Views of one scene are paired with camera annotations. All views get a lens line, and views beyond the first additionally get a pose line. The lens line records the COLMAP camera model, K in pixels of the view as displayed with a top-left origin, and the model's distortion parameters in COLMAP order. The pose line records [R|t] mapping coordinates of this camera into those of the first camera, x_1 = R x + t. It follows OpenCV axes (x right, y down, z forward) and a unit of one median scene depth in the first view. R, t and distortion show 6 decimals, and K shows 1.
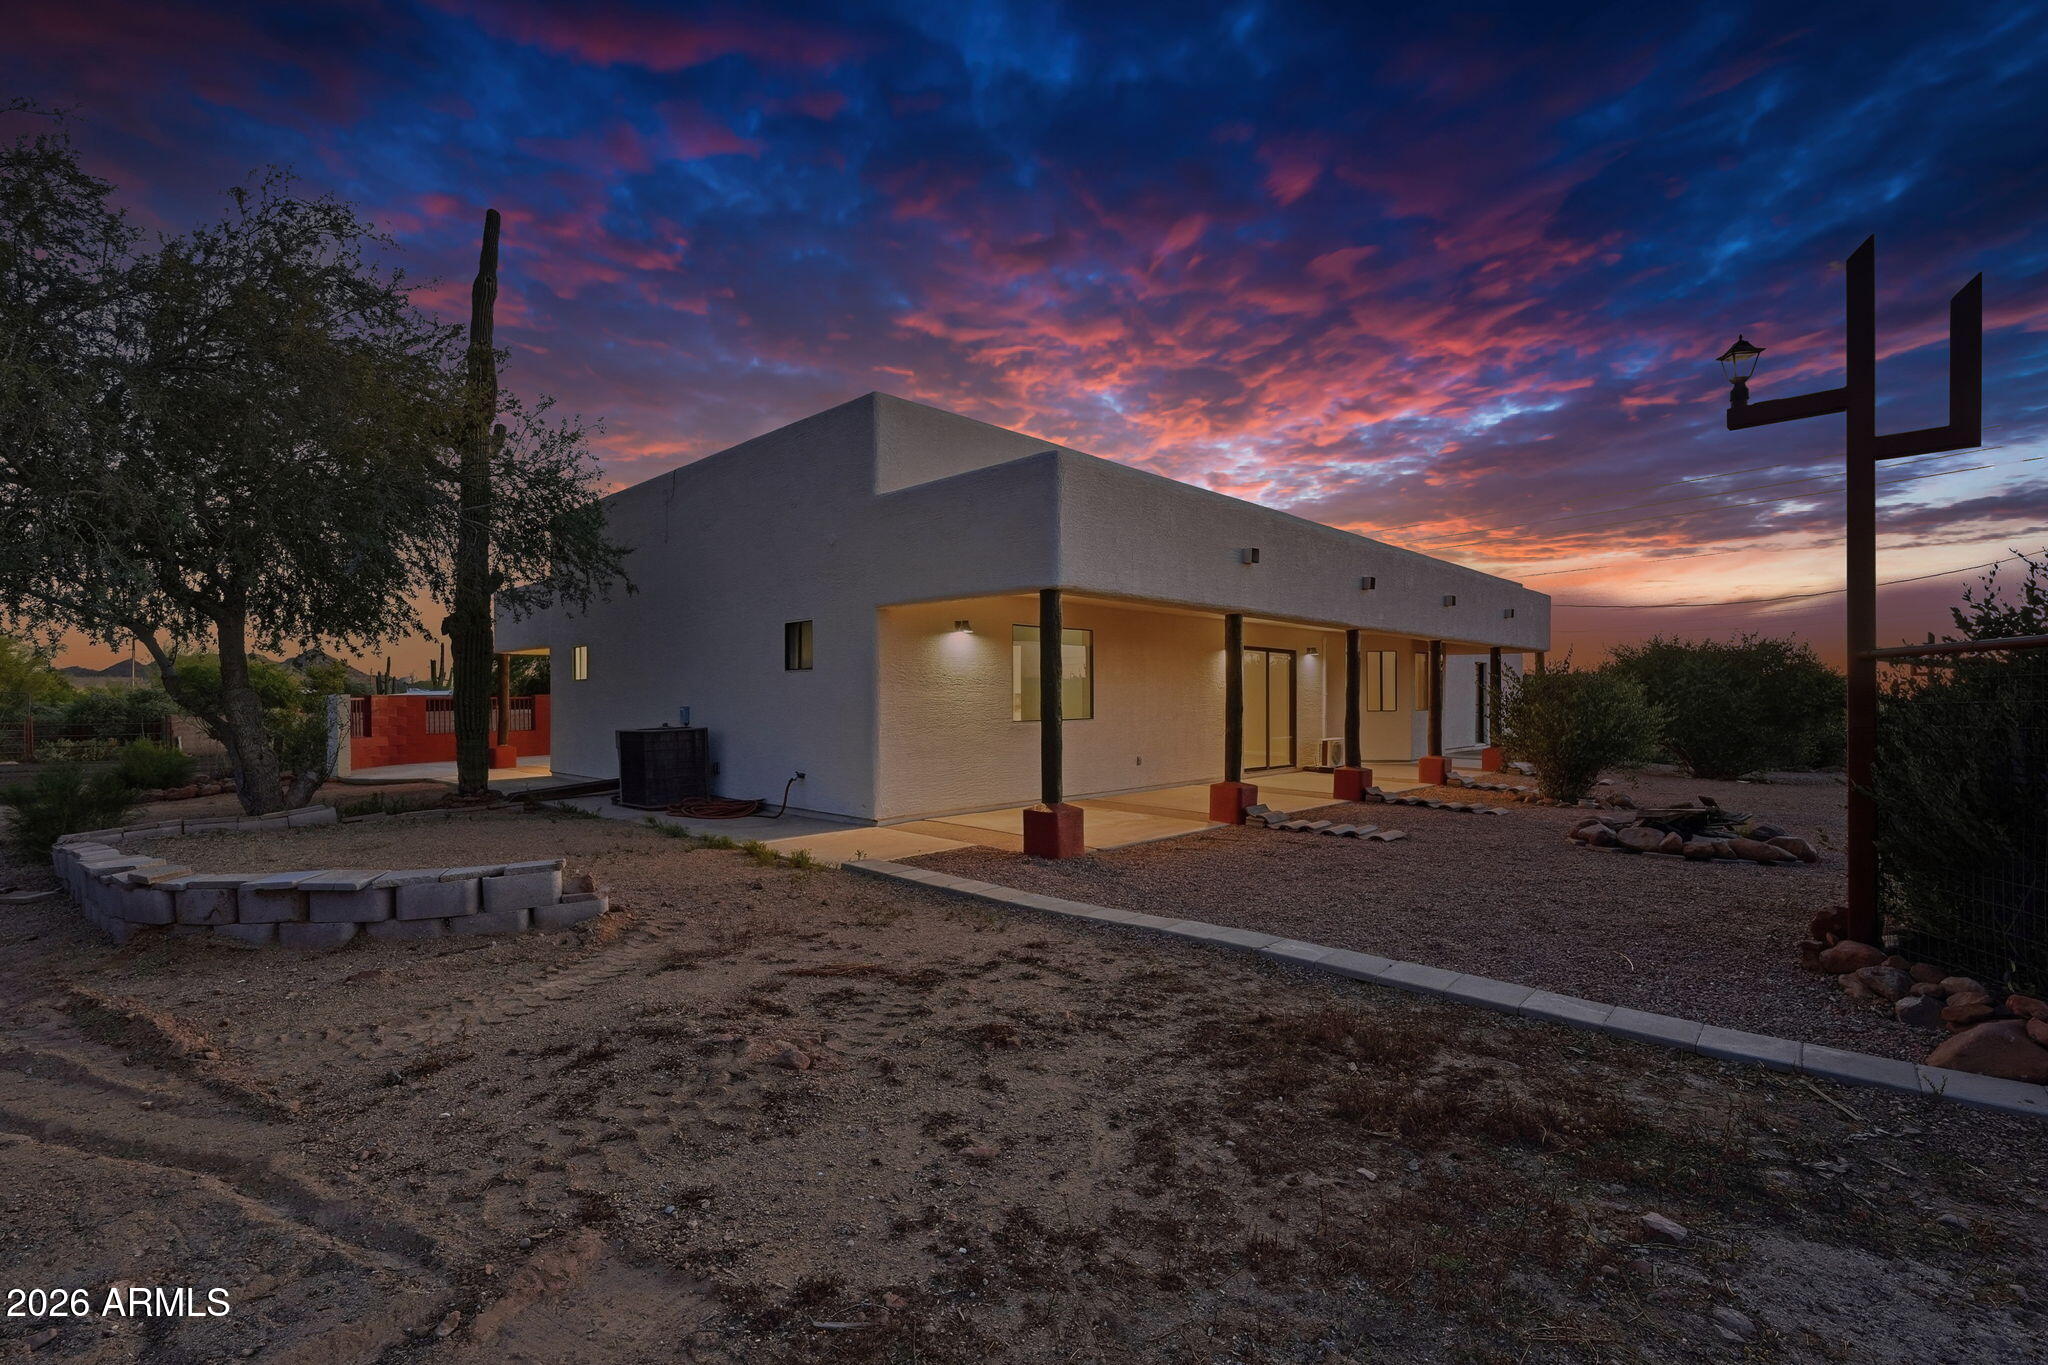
lens RADIAL K [[898.3, 0, 1016.7], [0, 898.3, 683.5], [0, 0, 1]] dist [-0.000084, 0.000649]
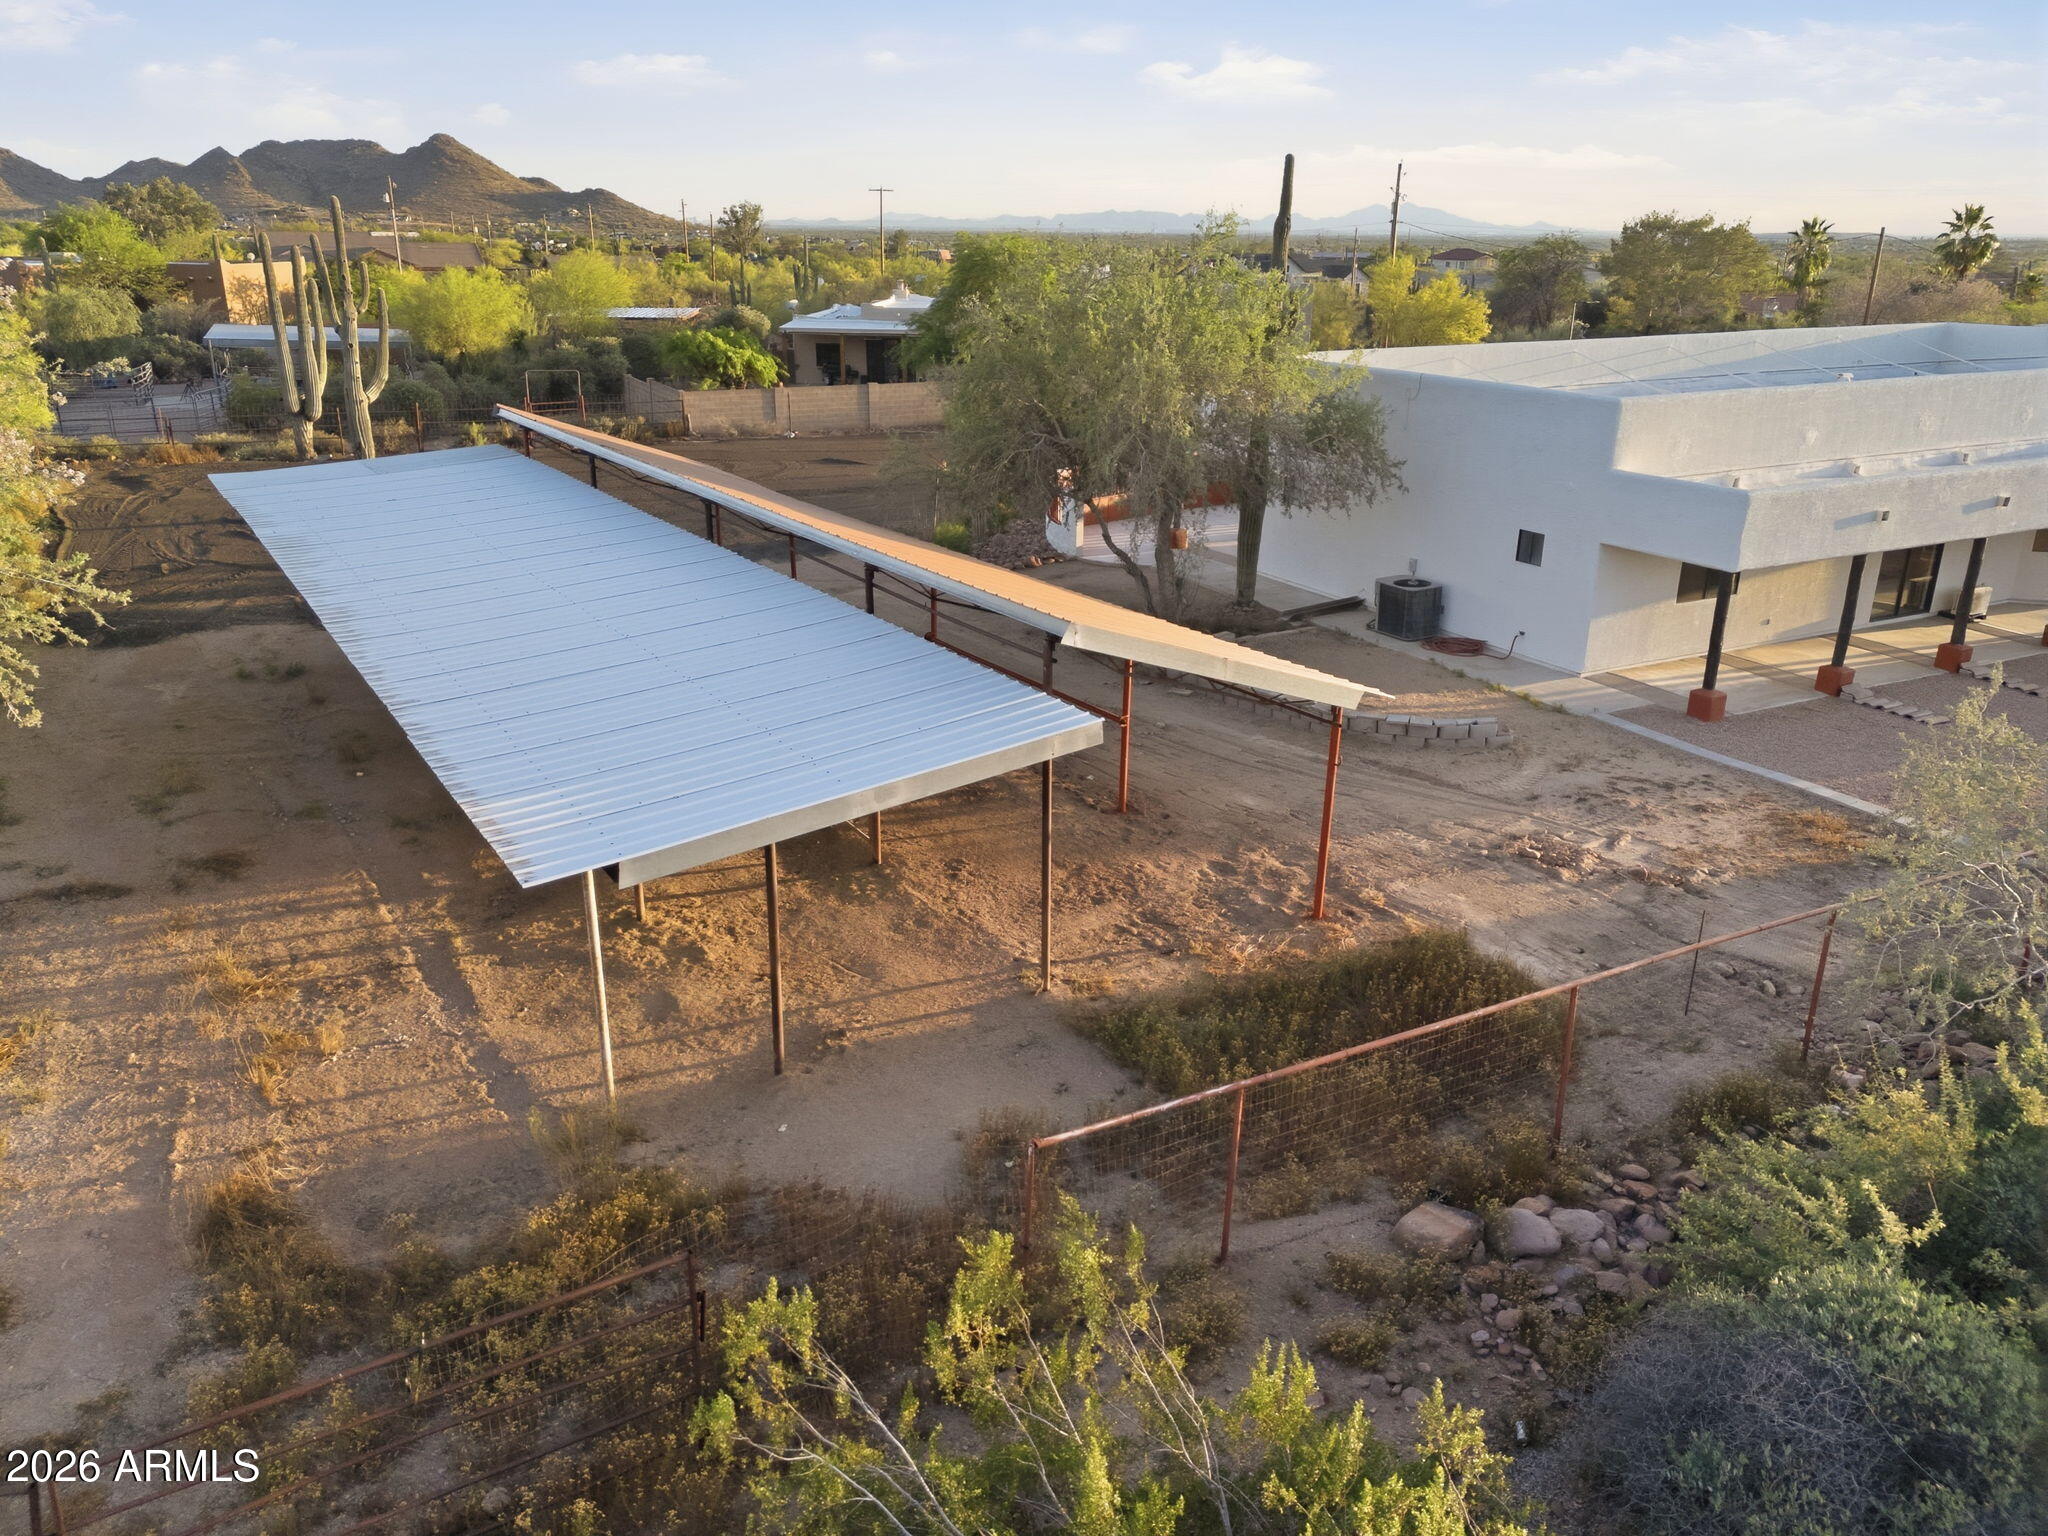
lens RADIAL K [[1515.2, 0, 1020.1], [0, 1515.2, 766.6], [0, 0, 1]] dist [0.005766, 0.000190]
pose [[0.949540, 0.116163, -0.291341, -0.595760], [-0.006147, 0.935600, 0.353007, -1.270492], [0.313585, -0.333404, 0.889104, -3.502614]]
